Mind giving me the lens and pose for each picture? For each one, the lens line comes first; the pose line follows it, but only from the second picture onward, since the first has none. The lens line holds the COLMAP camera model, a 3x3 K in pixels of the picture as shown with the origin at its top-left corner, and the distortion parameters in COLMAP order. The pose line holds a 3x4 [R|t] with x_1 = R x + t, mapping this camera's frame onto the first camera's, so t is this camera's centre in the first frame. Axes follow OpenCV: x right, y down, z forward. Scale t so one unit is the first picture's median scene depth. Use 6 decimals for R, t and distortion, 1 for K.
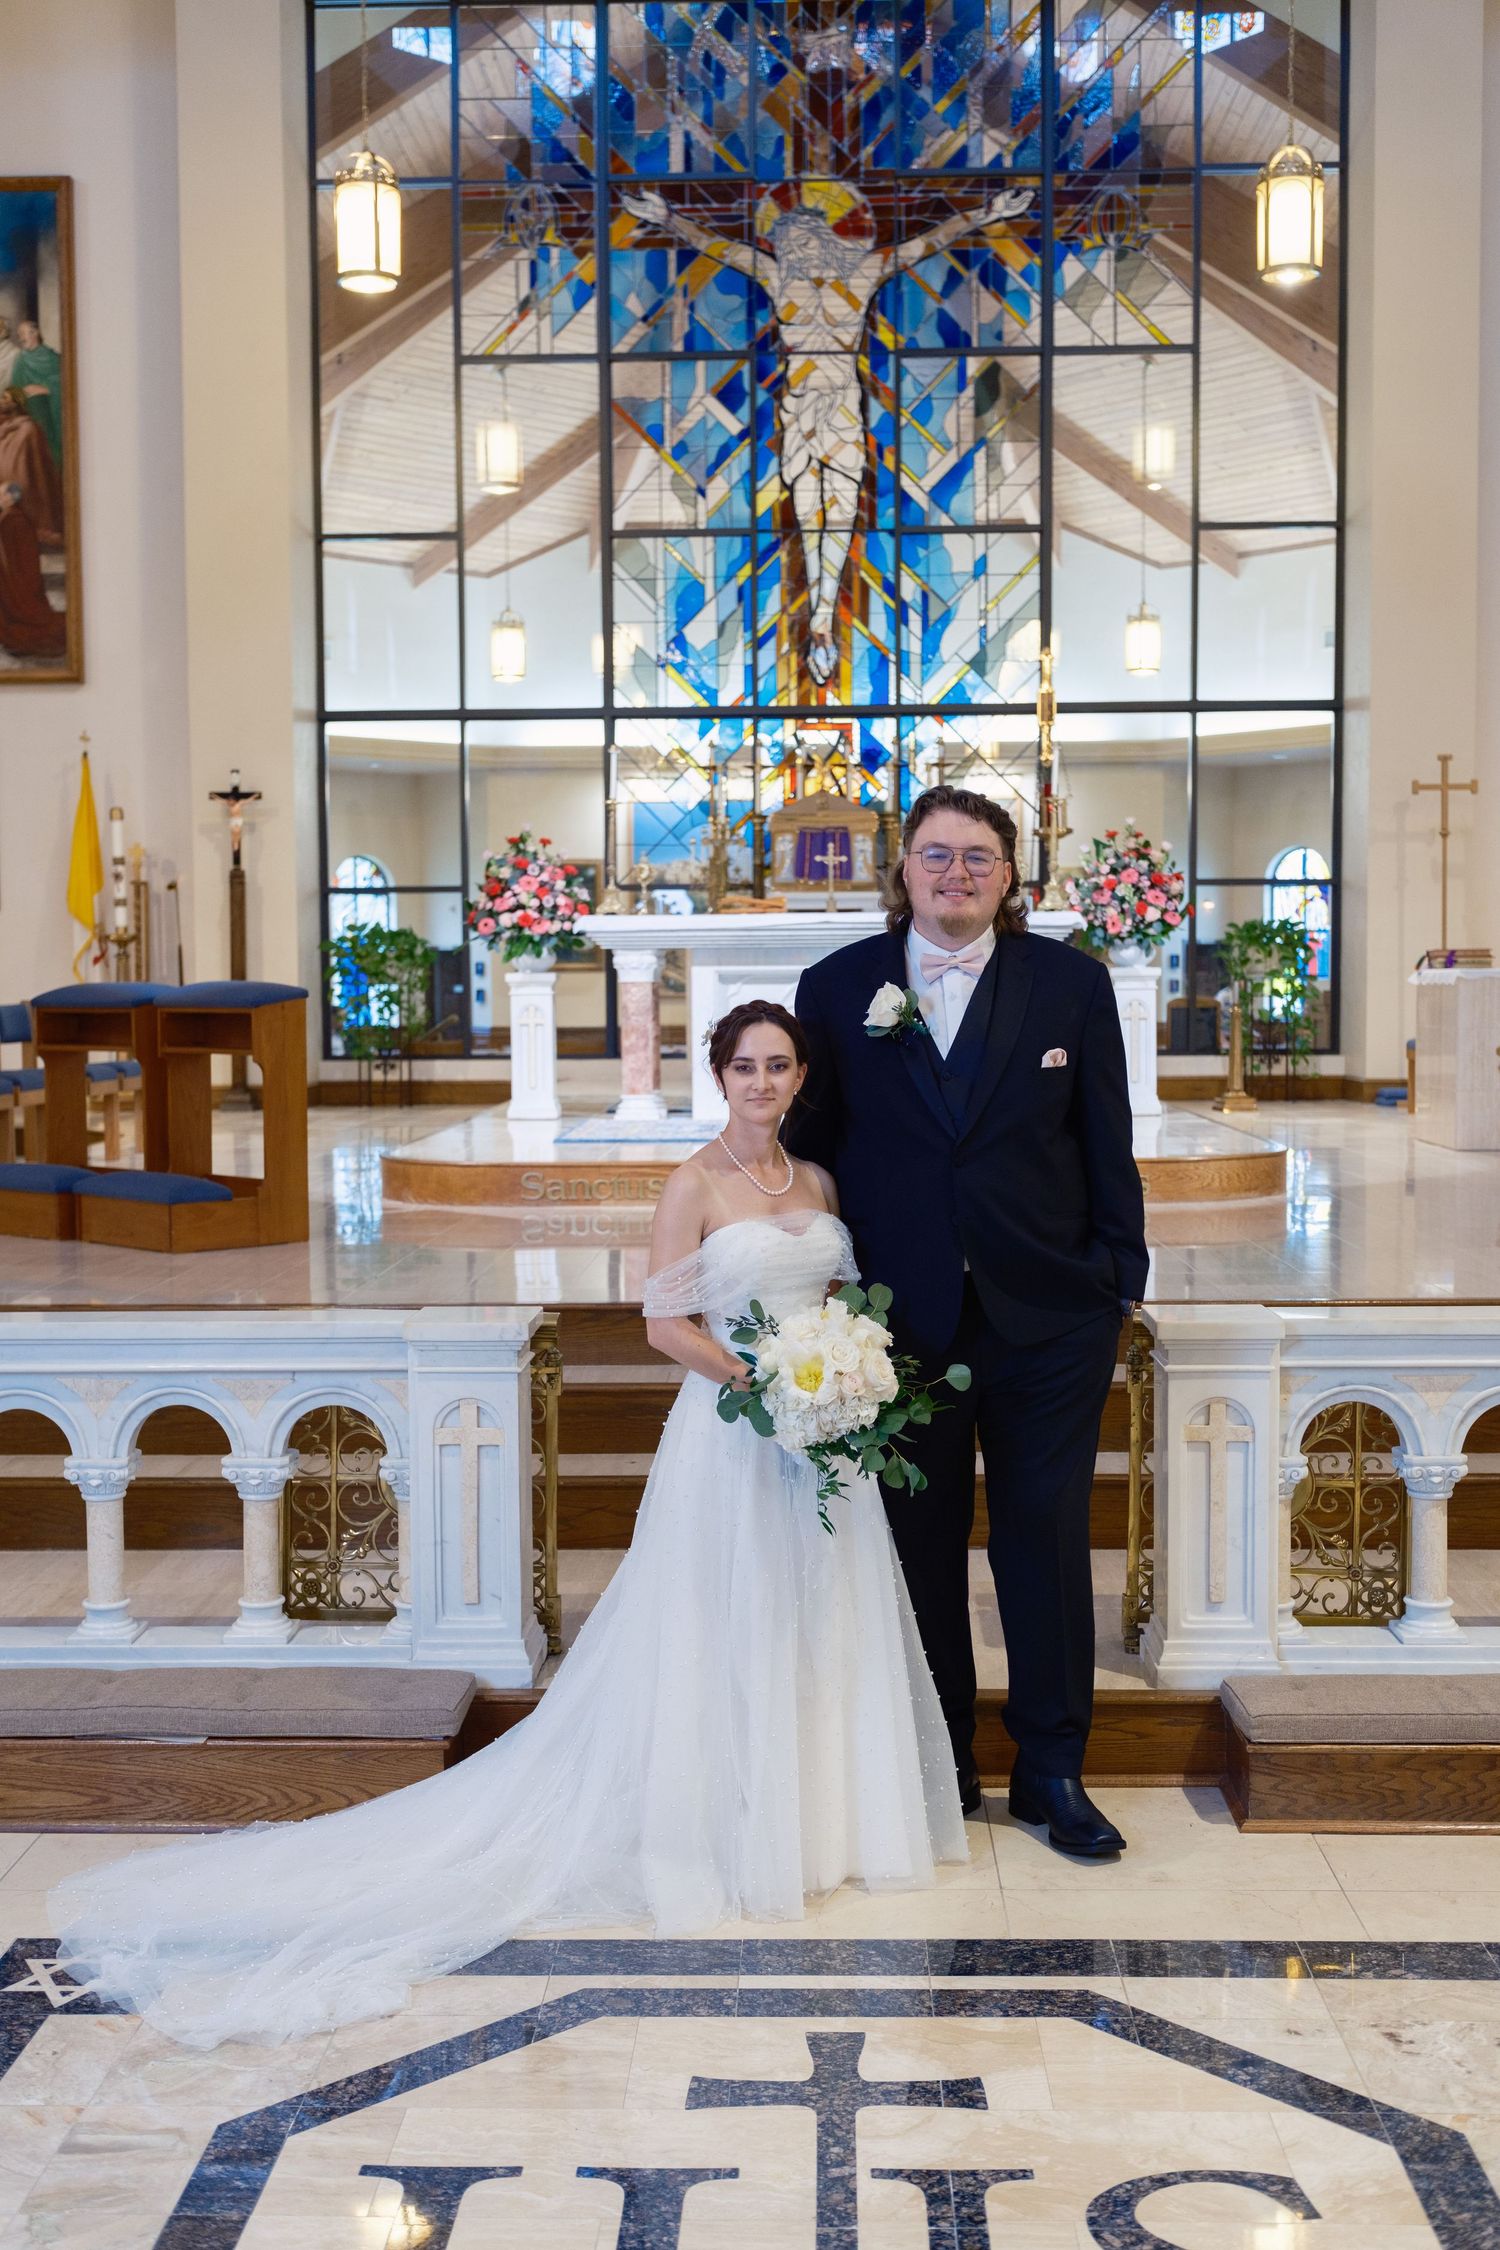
lens RADIAL K [[2422.5, 0, 758.0], [0, 2422.5, 1124.8], [0, 0, 1]] dist [0.012005, -0.006534]
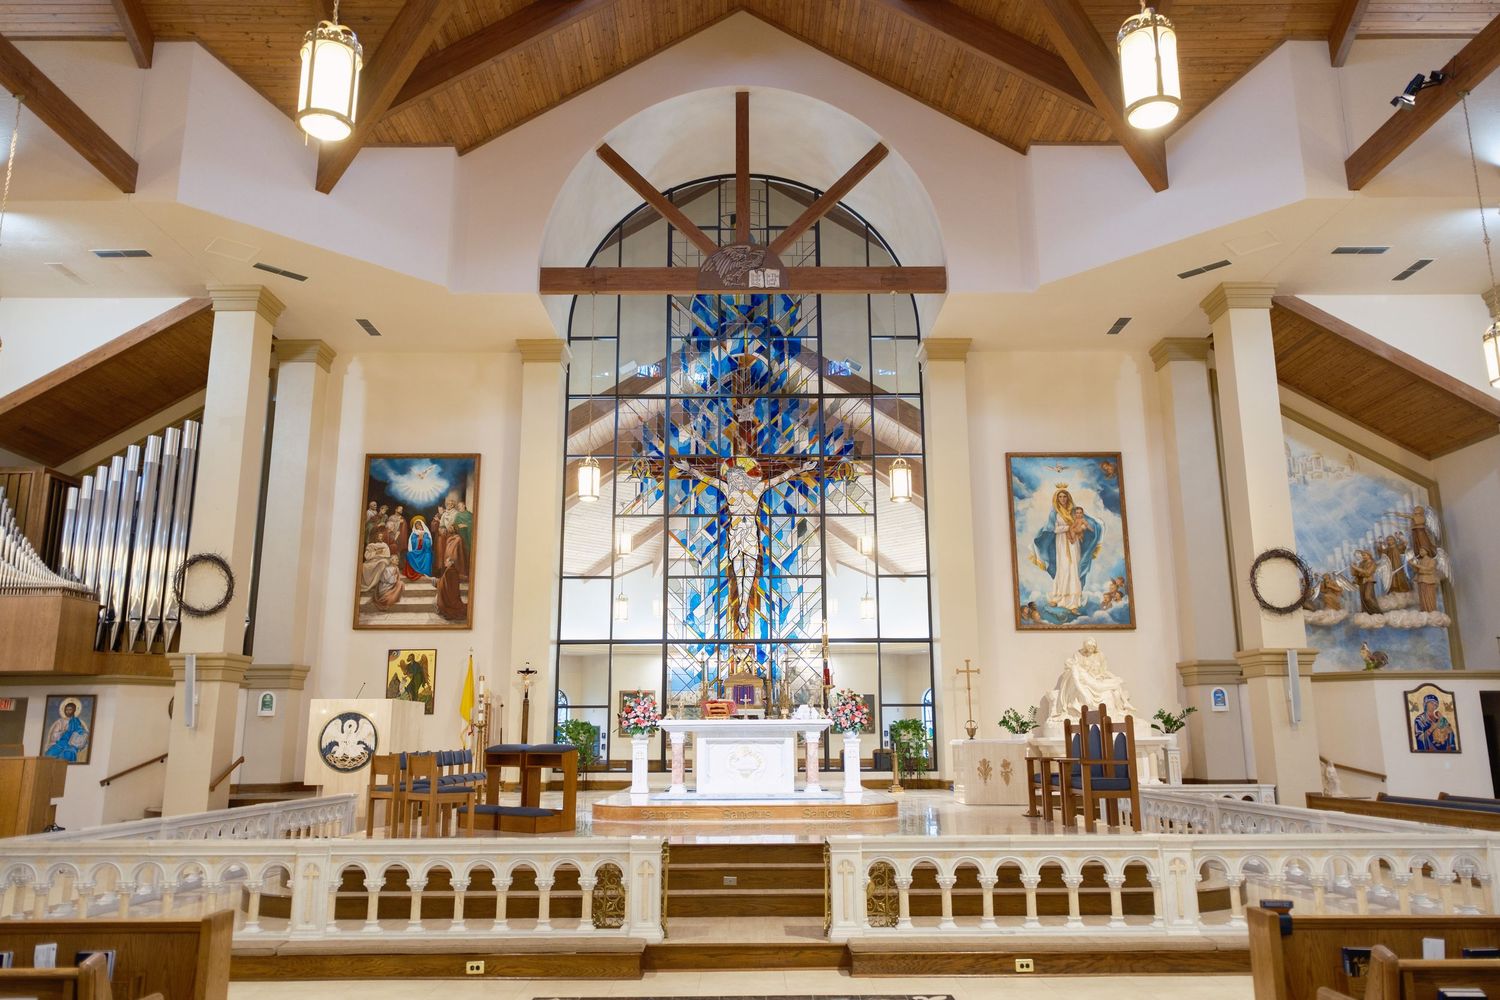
lens RADIAL K [[1084.8, 0, 750.0], [0, 1084.8, 500.0], [0, 0, 1]] dist [0.002485, 0.000165]
pose [[0.999500, 0.009405, 0.030185, -0.004282], [-0.000810, 0.962037, -0.272919, 0.009969], [-0.031606, 0.272758, 0.961564, -0.221078]]
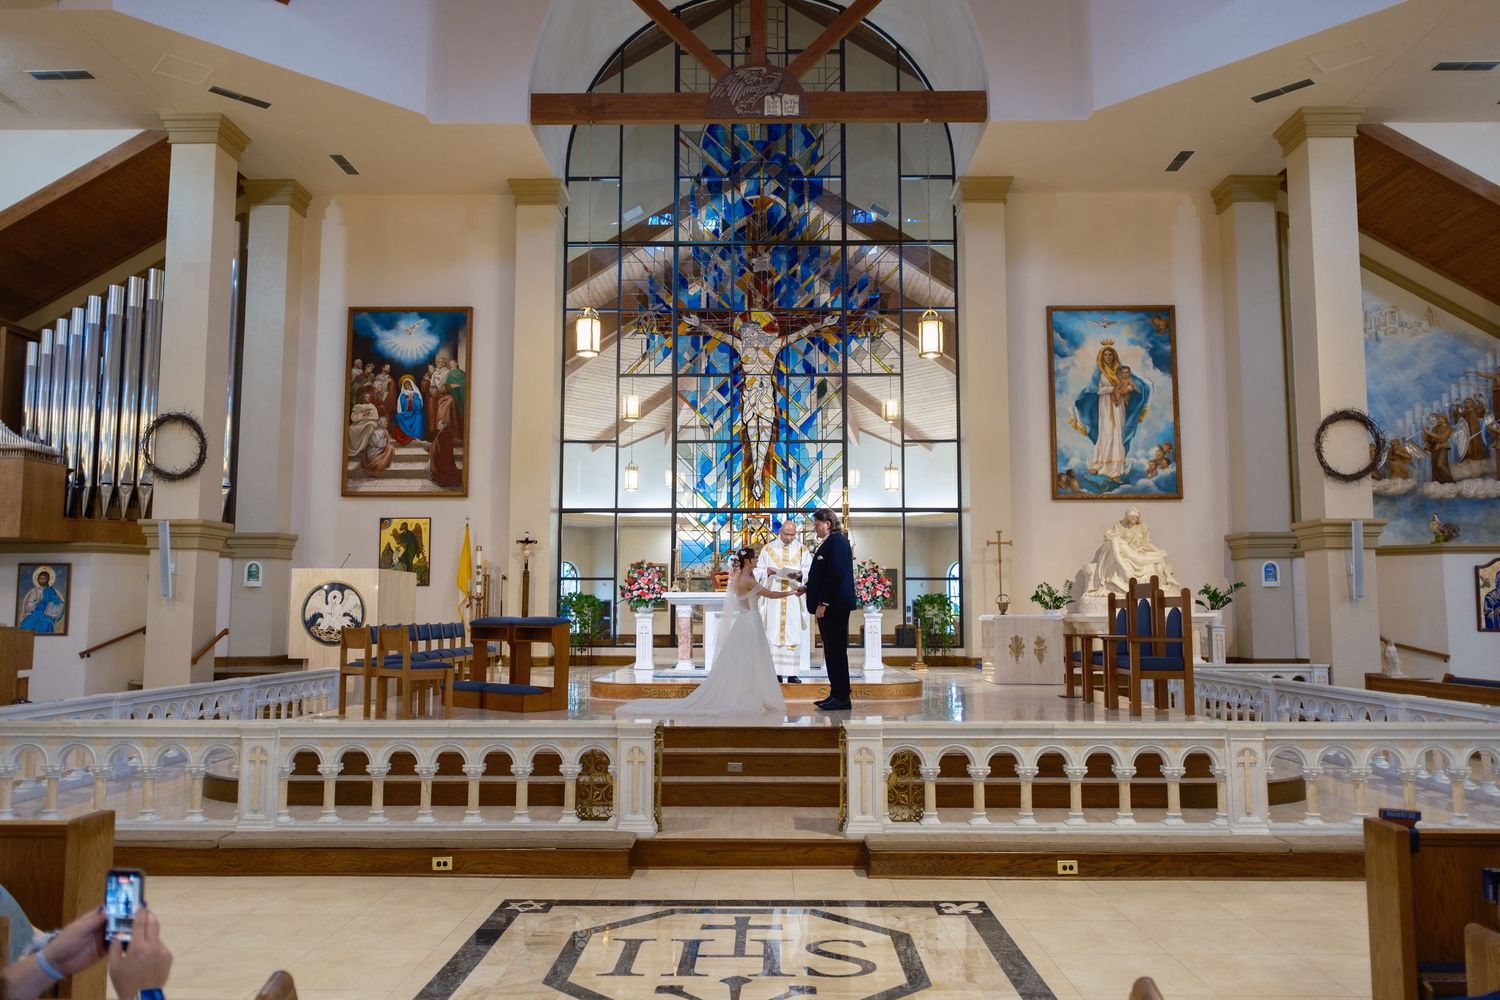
lens RADIAL K [[1112.4, 0, 750.0], [0, 1112.4, 500.0], [0, 0, 1]] dist [0.002385, 0.000079]
pose [[0.999878, 0.009364, 0.012530, 0.003639], [-0.007220, 0.986866, -0.161382, 0.007289], [-0.013877, 0.161272, 0.986813, -0.156356]]
